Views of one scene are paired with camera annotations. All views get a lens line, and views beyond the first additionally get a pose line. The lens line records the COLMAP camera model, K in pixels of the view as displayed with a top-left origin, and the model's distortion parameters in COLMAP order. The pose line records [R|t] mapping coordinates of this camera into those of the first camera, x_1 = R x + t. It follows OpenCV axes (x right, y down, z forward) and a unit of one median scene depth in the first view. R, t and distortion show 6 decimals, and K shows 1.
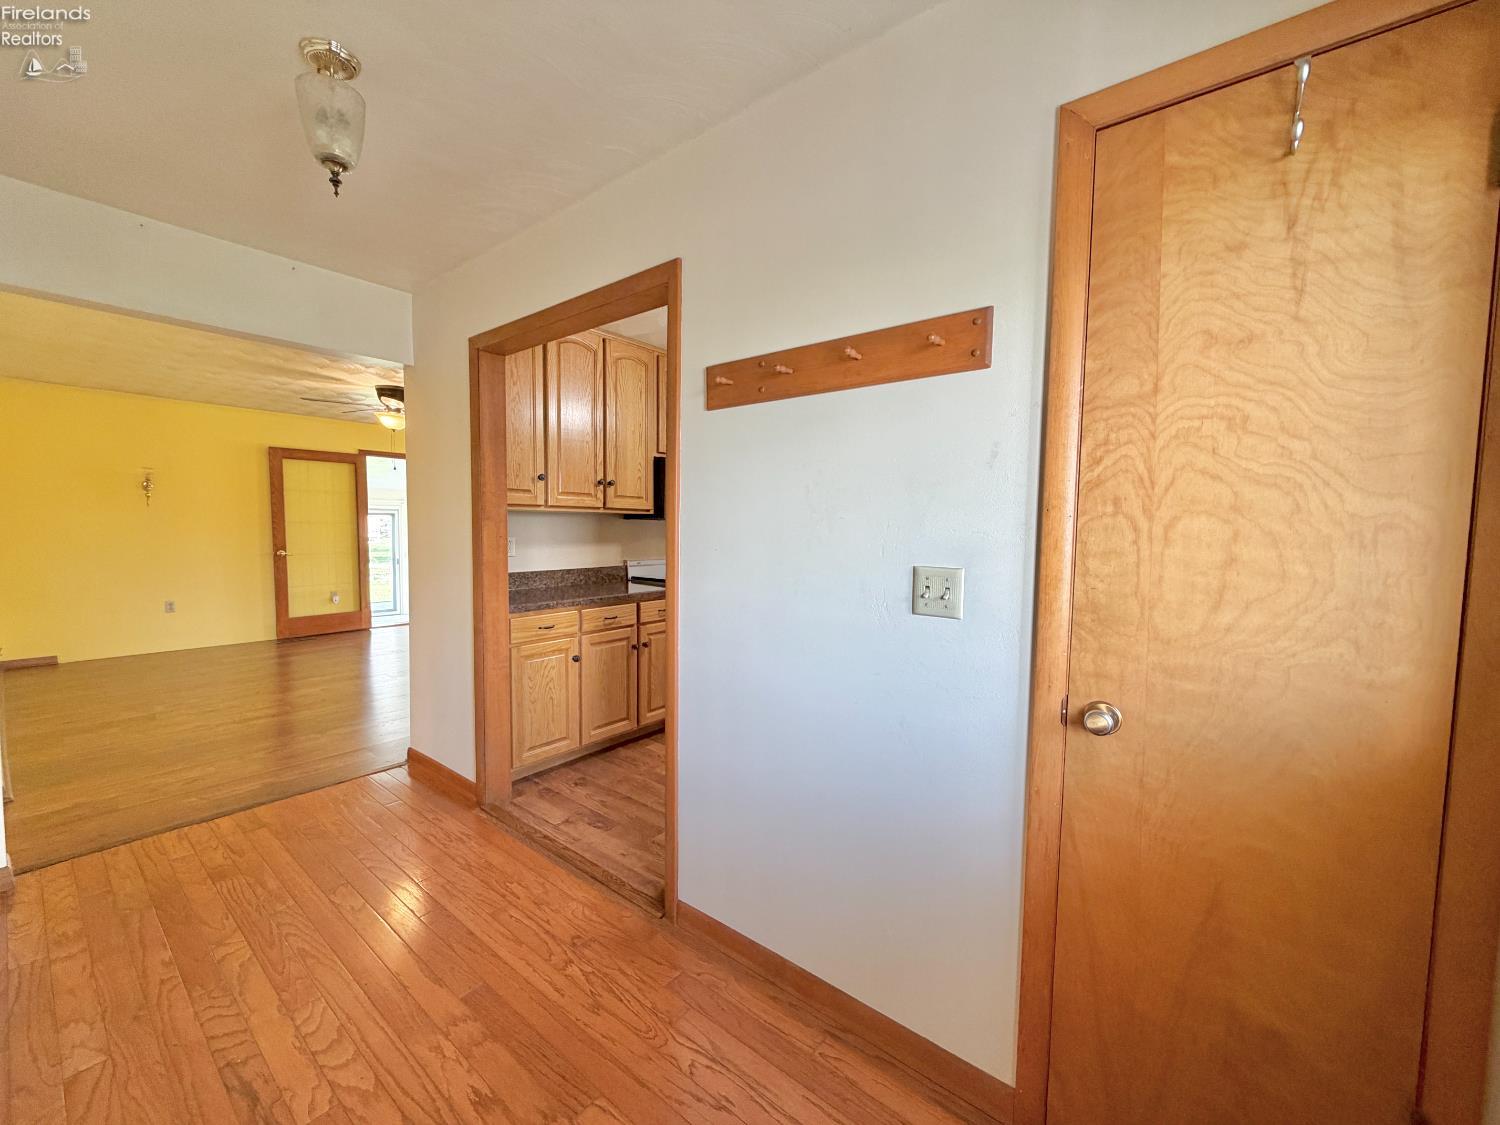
lens RADIAL K [[600.7, 0, 747.1], [0, 600.7, 564.0], [0, 0, 1]] dist [-0.000438, 0.000379]
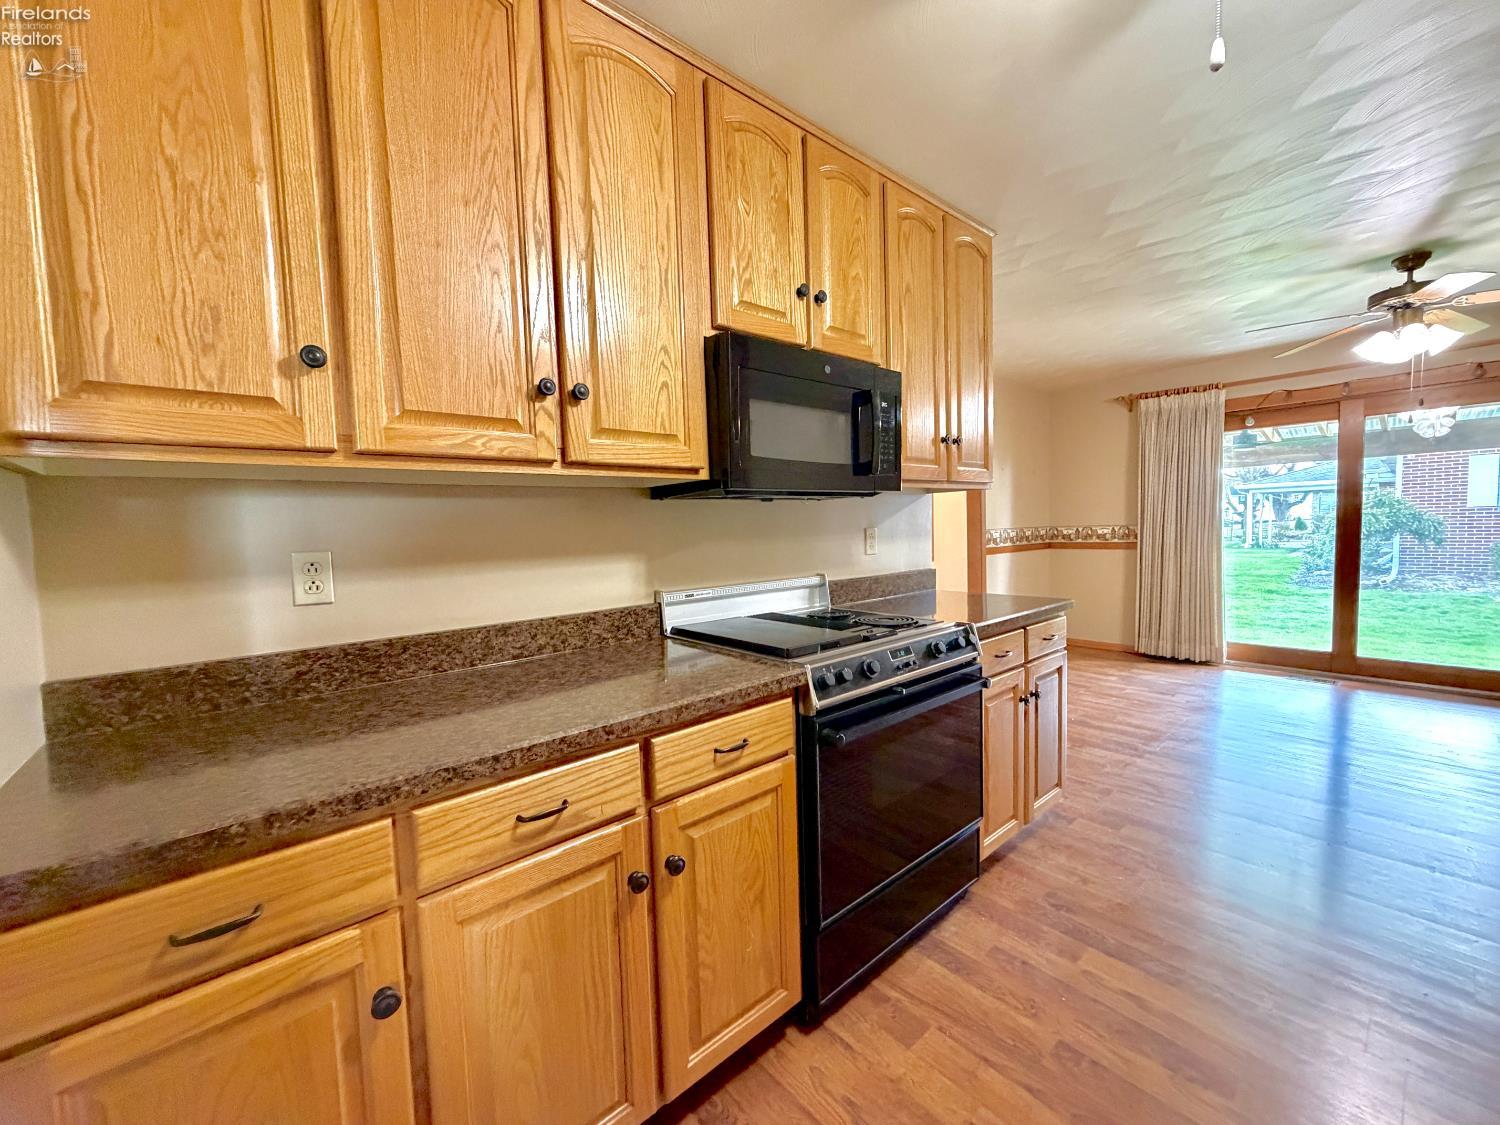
lens RADIAL K [[600.7, 0, 747.1], [0, 600.7, 564.0], [0, 0, 1]] dist [-0.000438, 0.000379]
pose [[0.981090, -0.031856, -0.190911, -0.060739], [0.032365, 0.999476, -0.000452, -0.027661], [0.190825, -0.005735, 0.981607, 0.668046]]
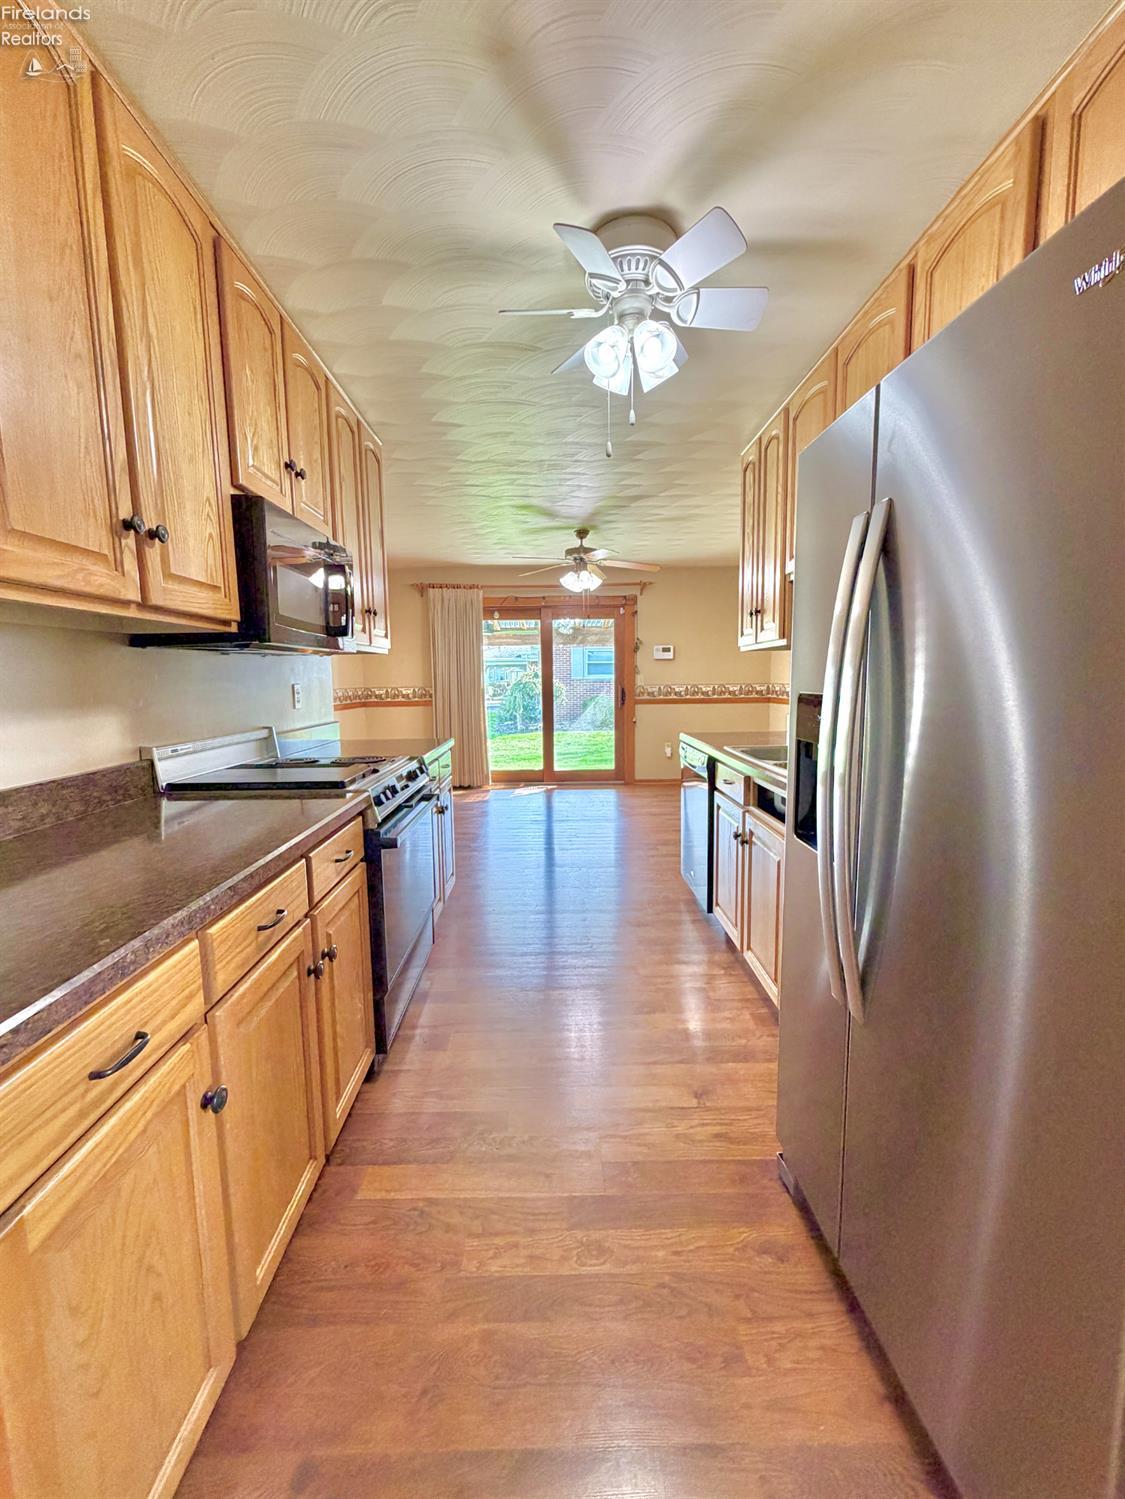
lens RADIAL K [[600.3, 0, 562.2], [0, 600.3, 746.1], [0, 0, 1]] dist [-0.000438, 0.000379]
pose [[0.771670, -0.094815, 0.628917, -0.278837], [0.062100, 0.995333, 0.073861, -0.022524], [-0.632985, -0.017941, 0.773956, 0.580584]]
